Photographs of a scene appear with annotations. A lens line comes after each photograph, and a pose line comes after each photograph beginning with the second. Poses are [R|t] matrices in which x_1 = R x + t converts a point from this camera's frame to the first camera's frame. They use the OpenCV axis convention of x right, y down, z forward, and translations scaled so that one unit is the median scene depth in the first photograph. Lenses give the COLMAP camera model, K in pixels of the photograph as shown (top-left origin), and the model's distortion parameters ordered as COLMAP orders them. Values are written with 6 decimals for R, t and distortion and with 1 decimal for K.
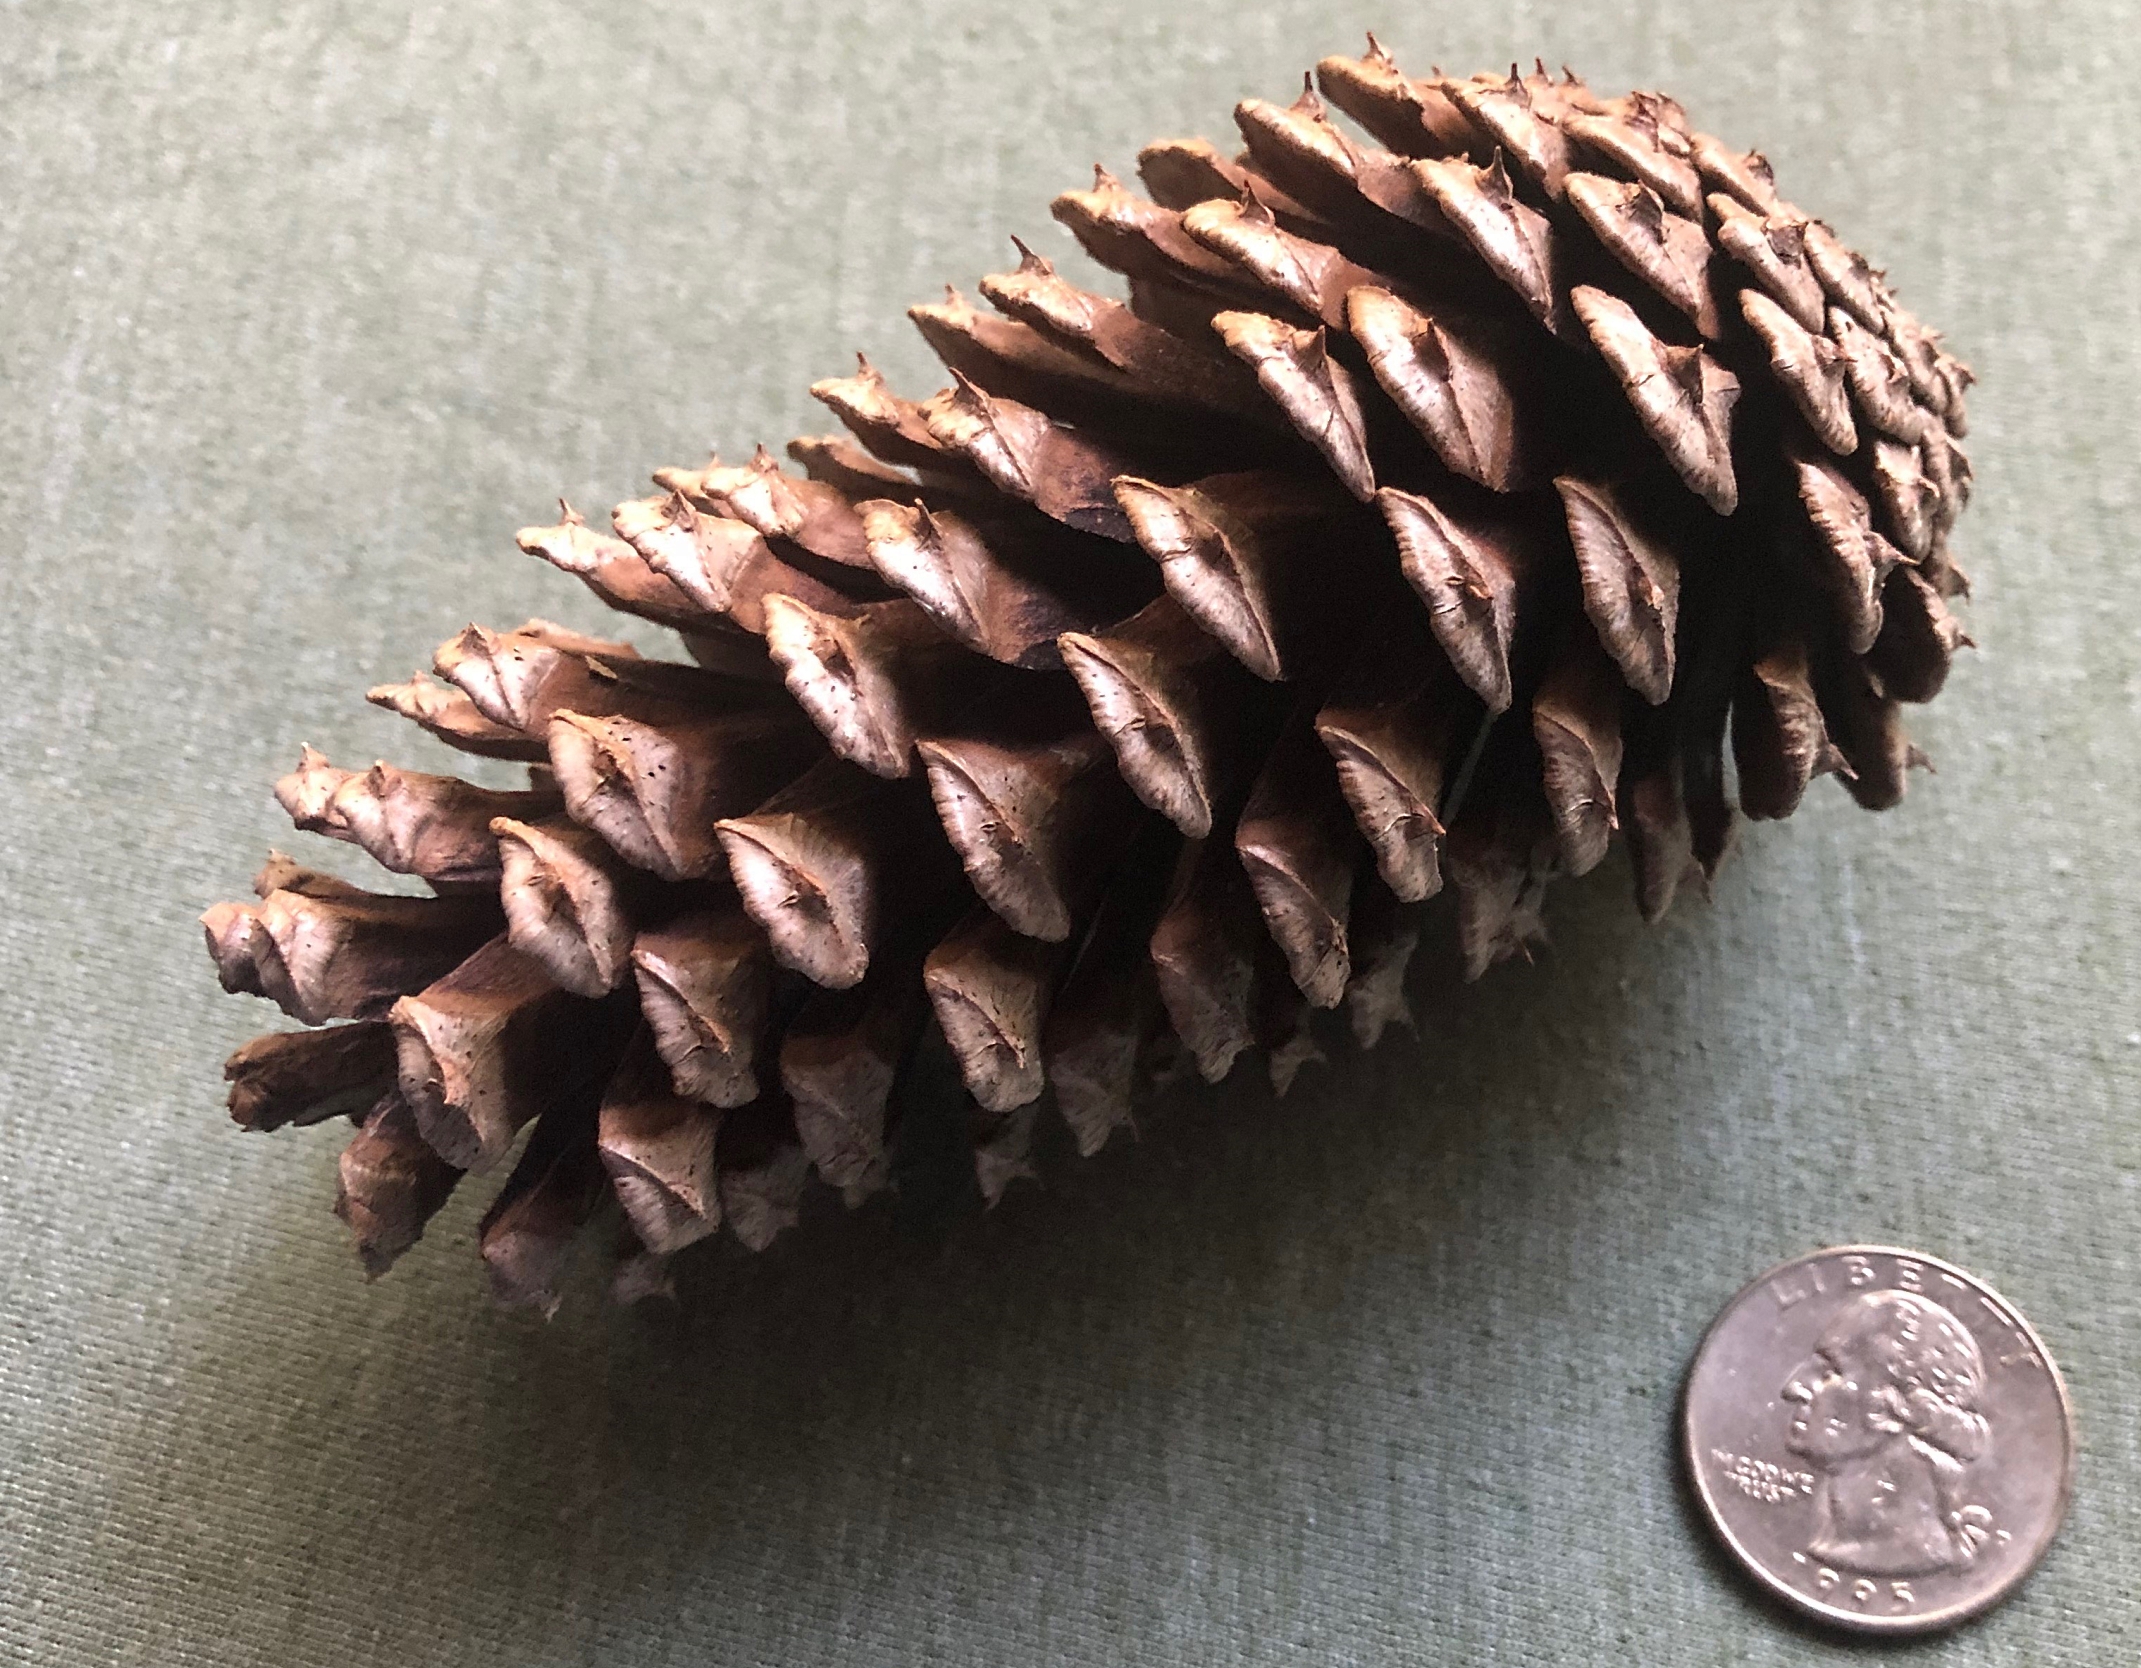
lens RADIAL K [[1704.4, 0, 1070.5], [0, 1704.4, 834.0], [0, 0, 1]] dist [-0.055065, 0.063556]
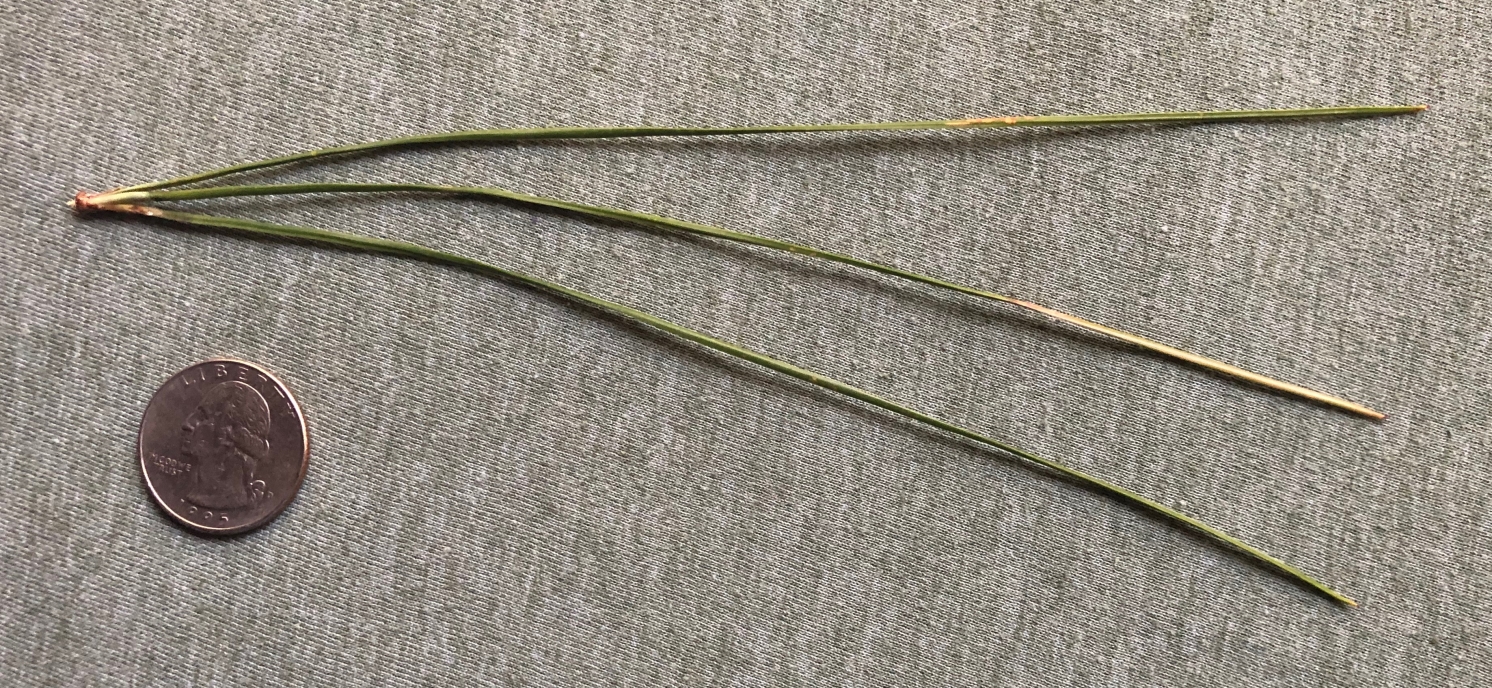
lens RADIAL K [[901.1, 0, 746.0], [0, 901.1, 344.0], [0, 0, 1]] dist [0.003888, -0.019436]
pose [[0.995828, 0.090625, 0.010689, 0.108664], [-0.089435, 0.945996, 0.311599, -0.016202], [0.018127, -0.311255, 0.950154, 0.000593]]
